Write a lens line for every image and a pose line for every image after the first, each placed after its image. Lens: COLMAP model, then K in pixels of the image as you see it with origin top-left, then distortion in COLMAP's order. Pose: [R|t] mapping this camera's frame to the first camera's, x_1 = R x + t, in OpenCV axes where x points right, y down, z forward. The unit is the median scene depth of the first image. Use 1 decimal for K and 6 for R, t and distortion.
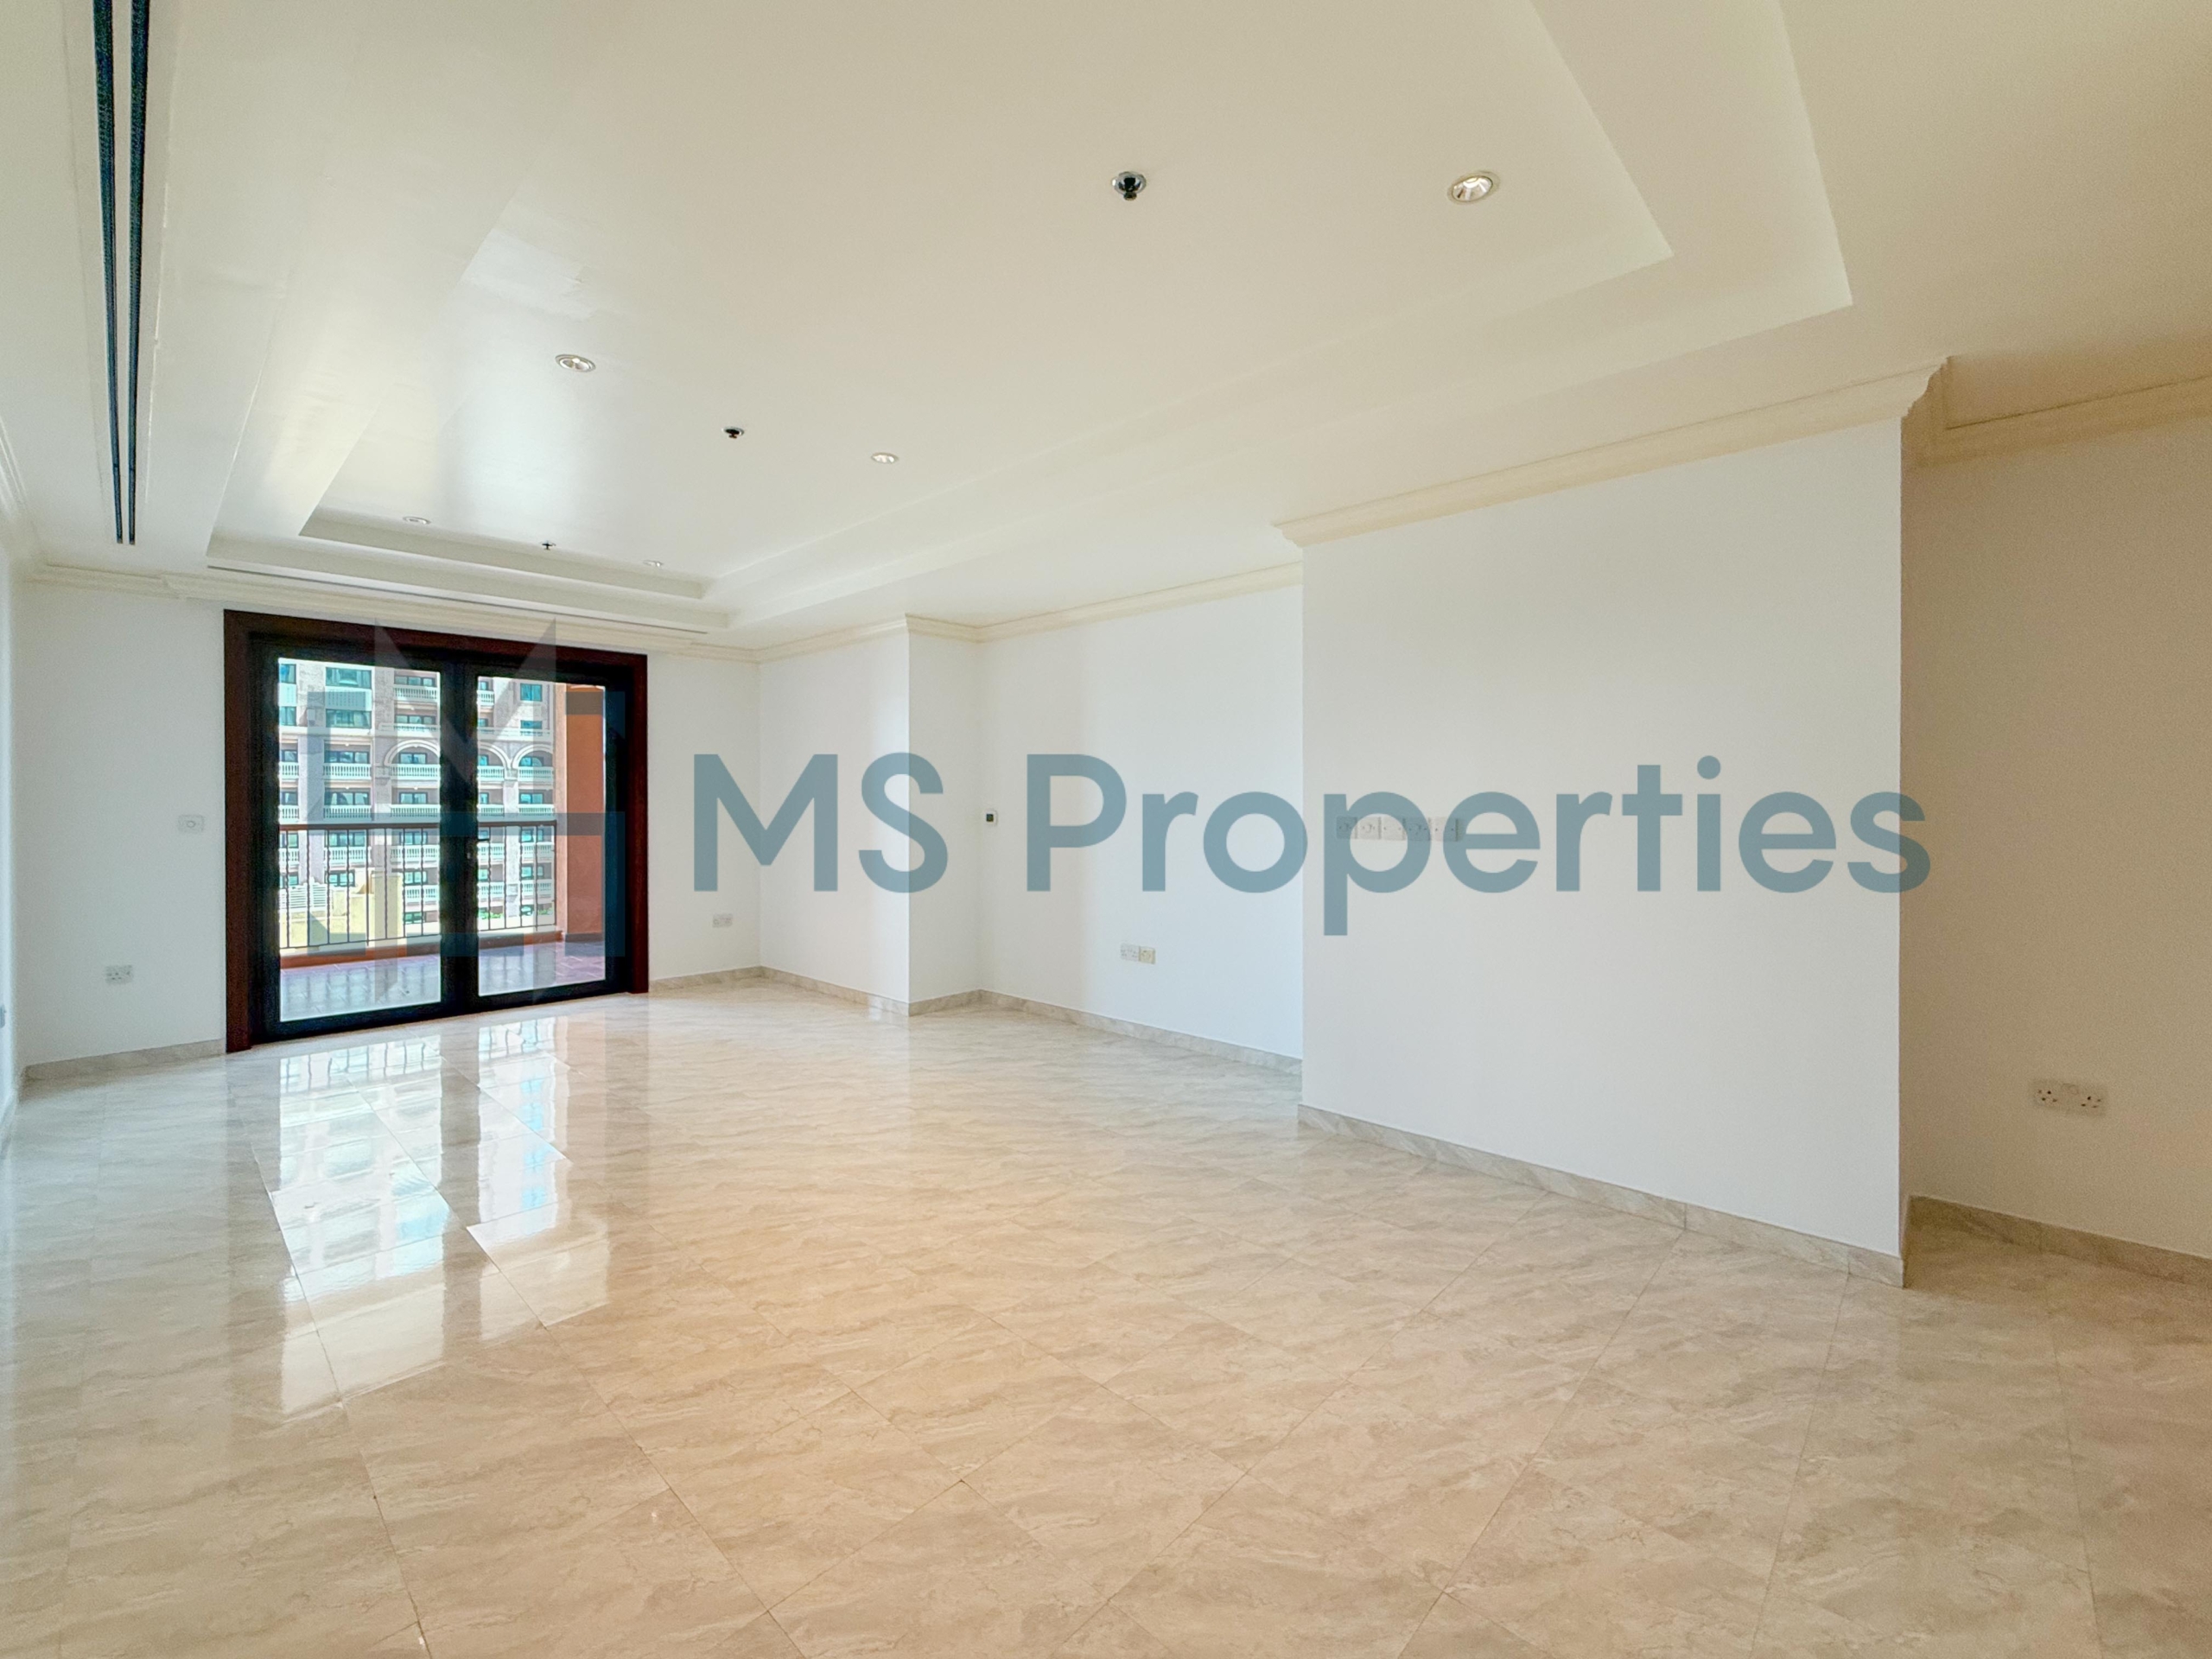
lens RADIAL K [[914.5, 0, 1104.0], [0, 914.5, 829.5], [0, 0, 1]] dist [-0.004266, 0.001757]
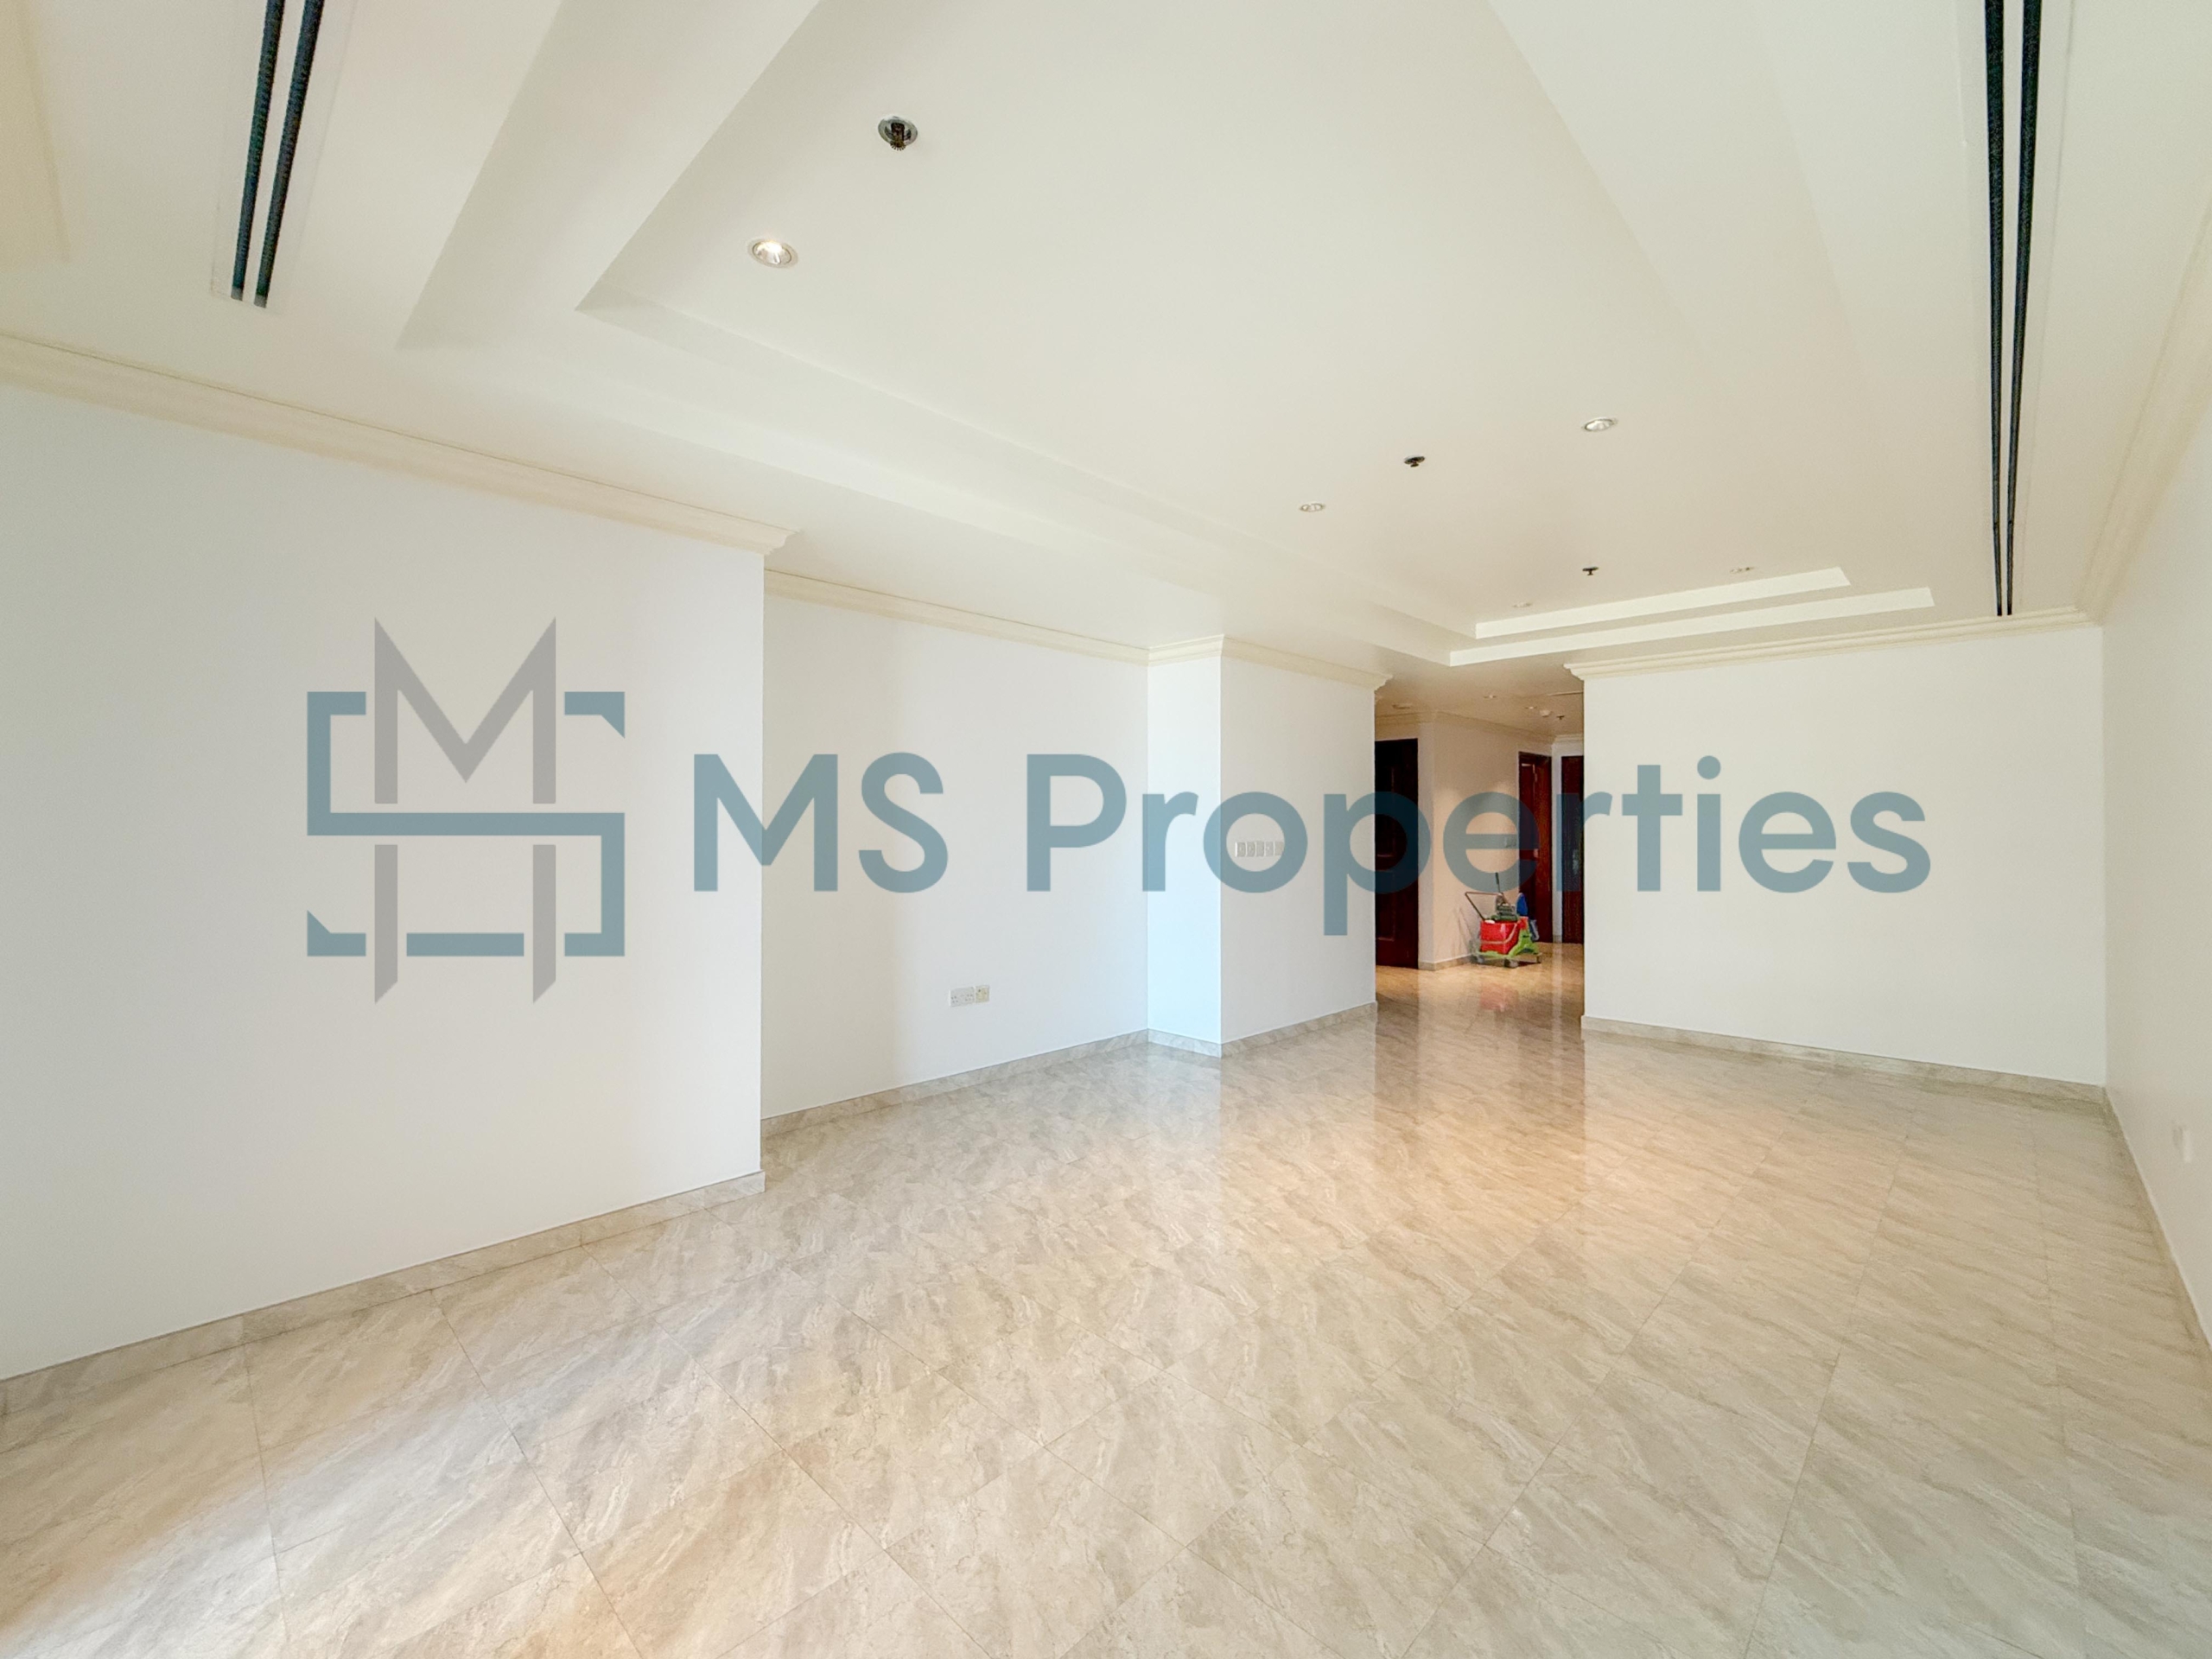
lens RADIAL K [[914.5, 0, 1128.5], [0, 914.5, 834.0], [0, 0, 1]] dist [-0.004266, 0.001757]
pose [[0.010448, -0.005234, 0.999932, -1.397128], [0.030575, 0.999520, 0.004912, -0.040391], [-0.999478, 0.030522, 0.010603, 1.308049]]
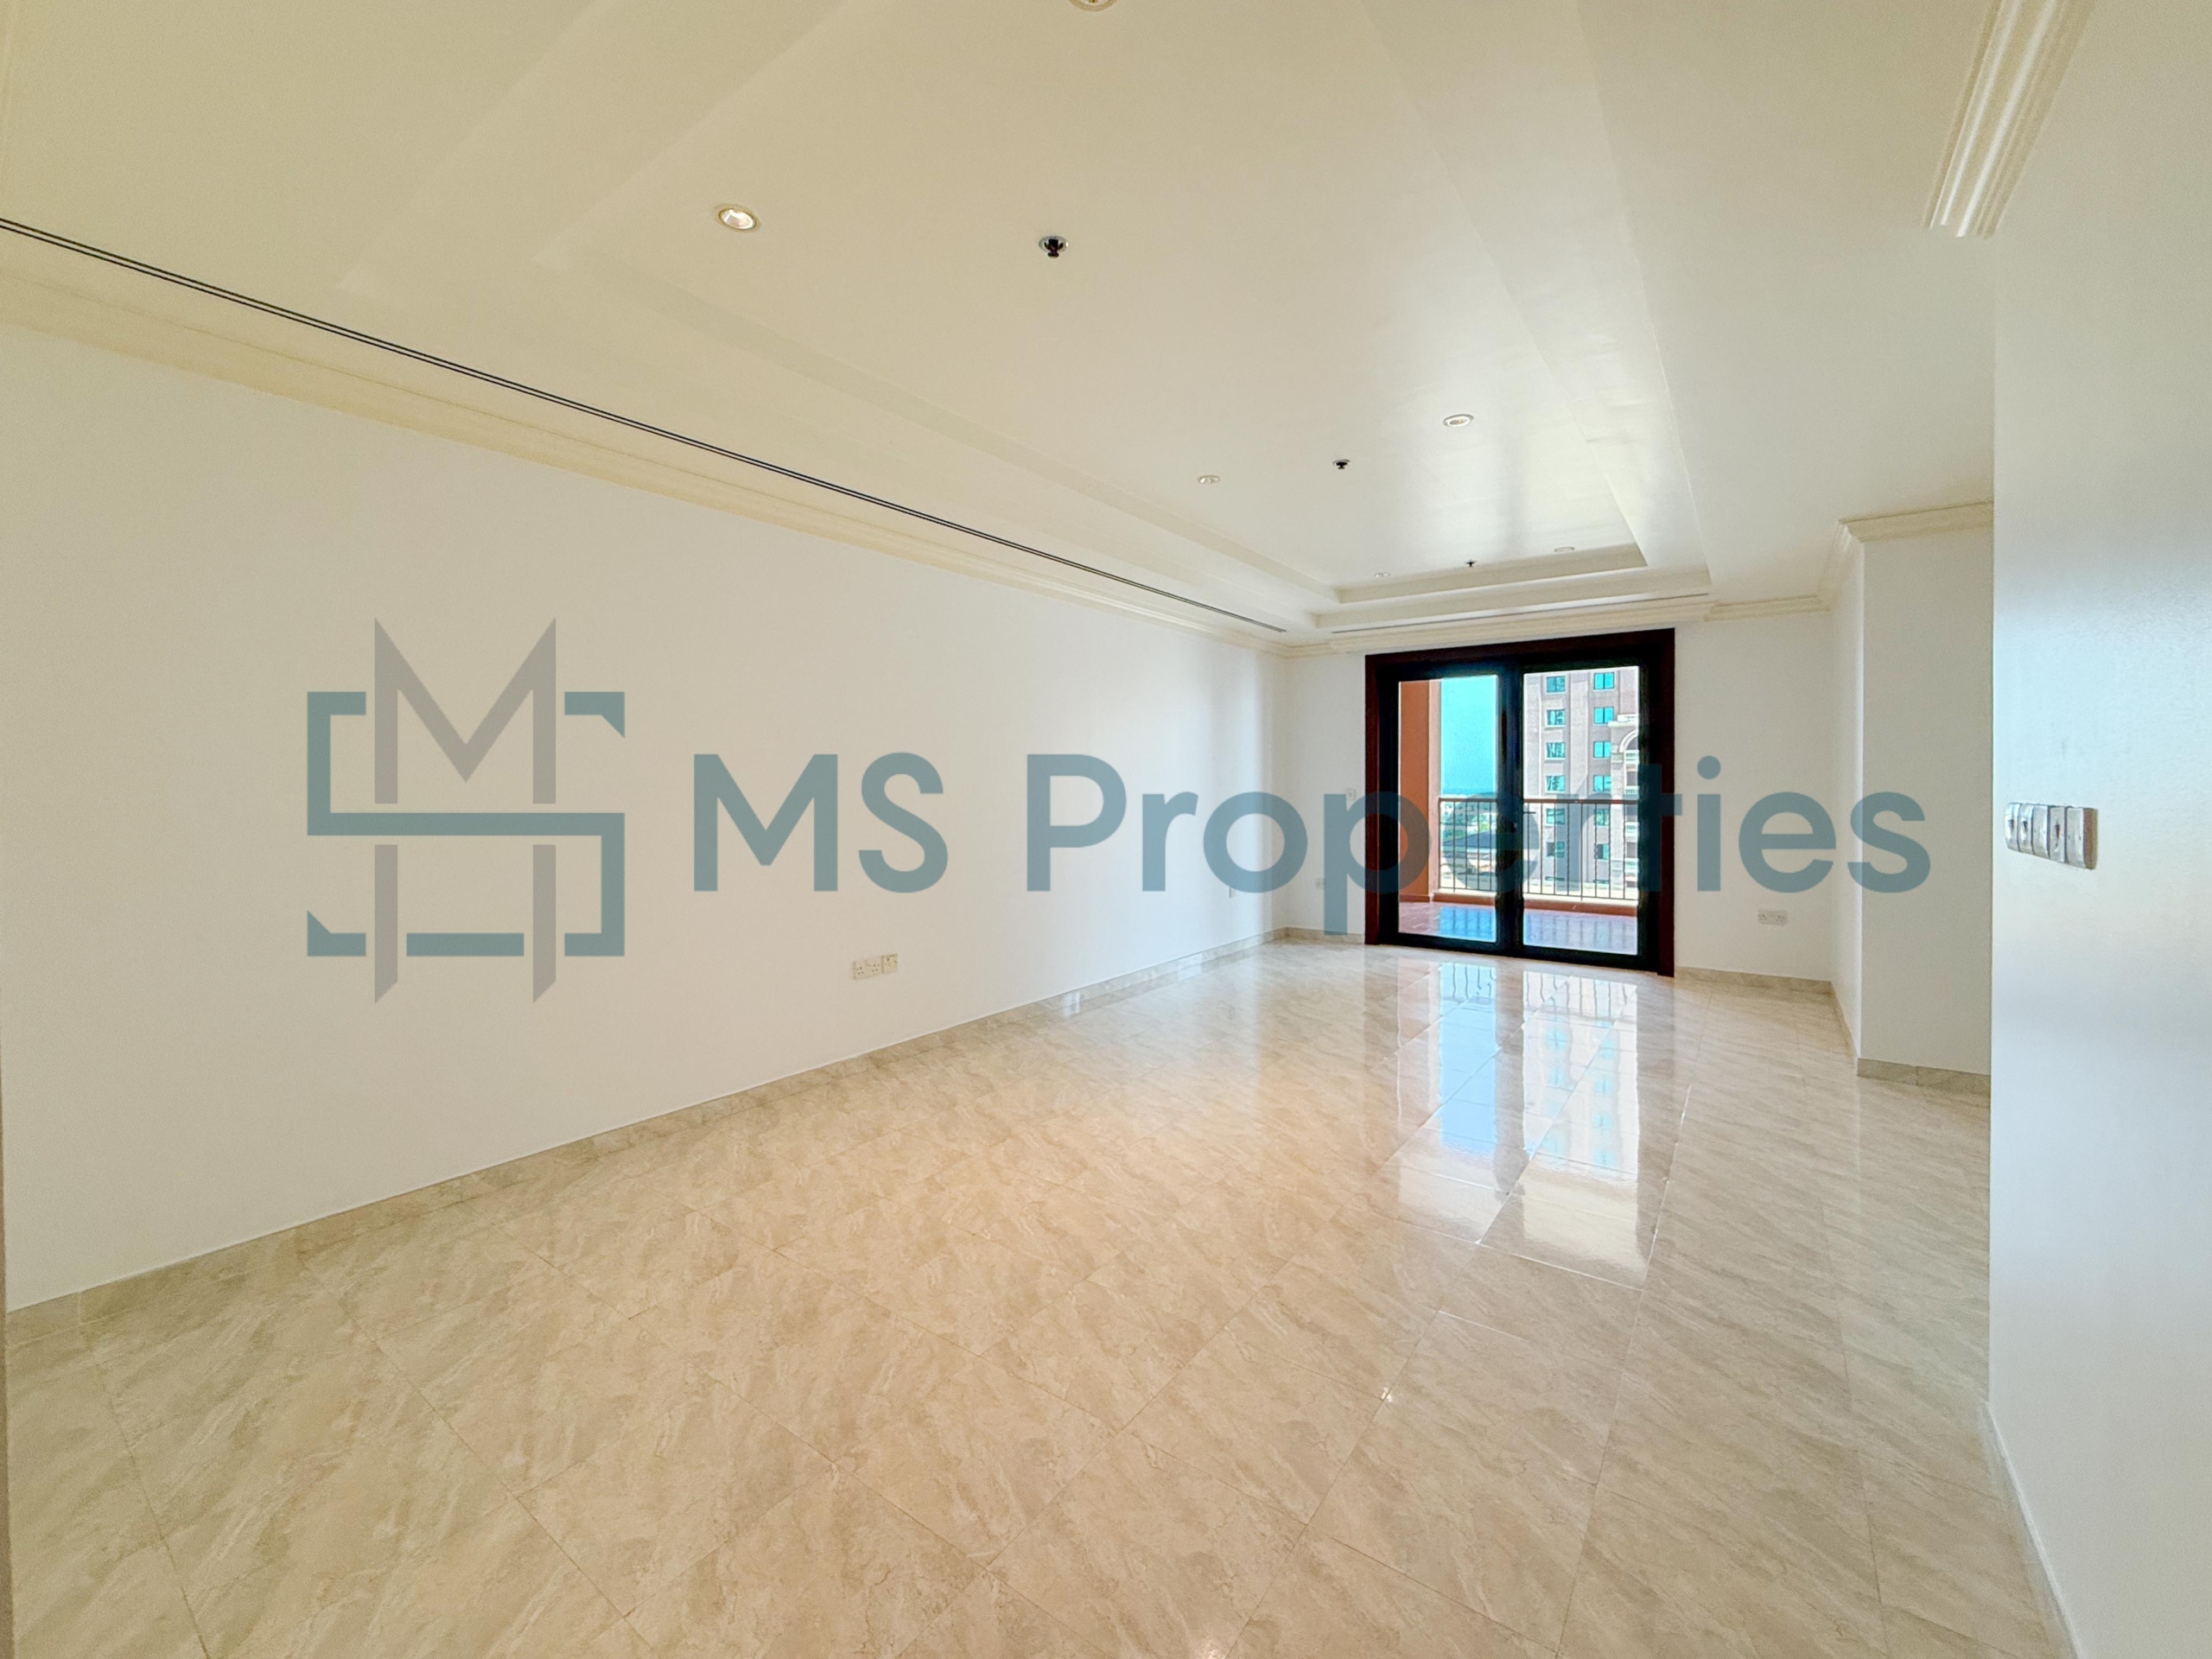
lens RADIAL K [[914.5, 0, 1115.7], [0, 914.5, 789.4], [0, 0, 1]] dist [-0.004266, 0.001757]
pose [[0.128736, 0.006818, -0.991656, 0.734631], [-0.031975, 0.999485, 0.002721, -0.007293], [0.991163, 0.031358, 0.128887, 0.561890]]
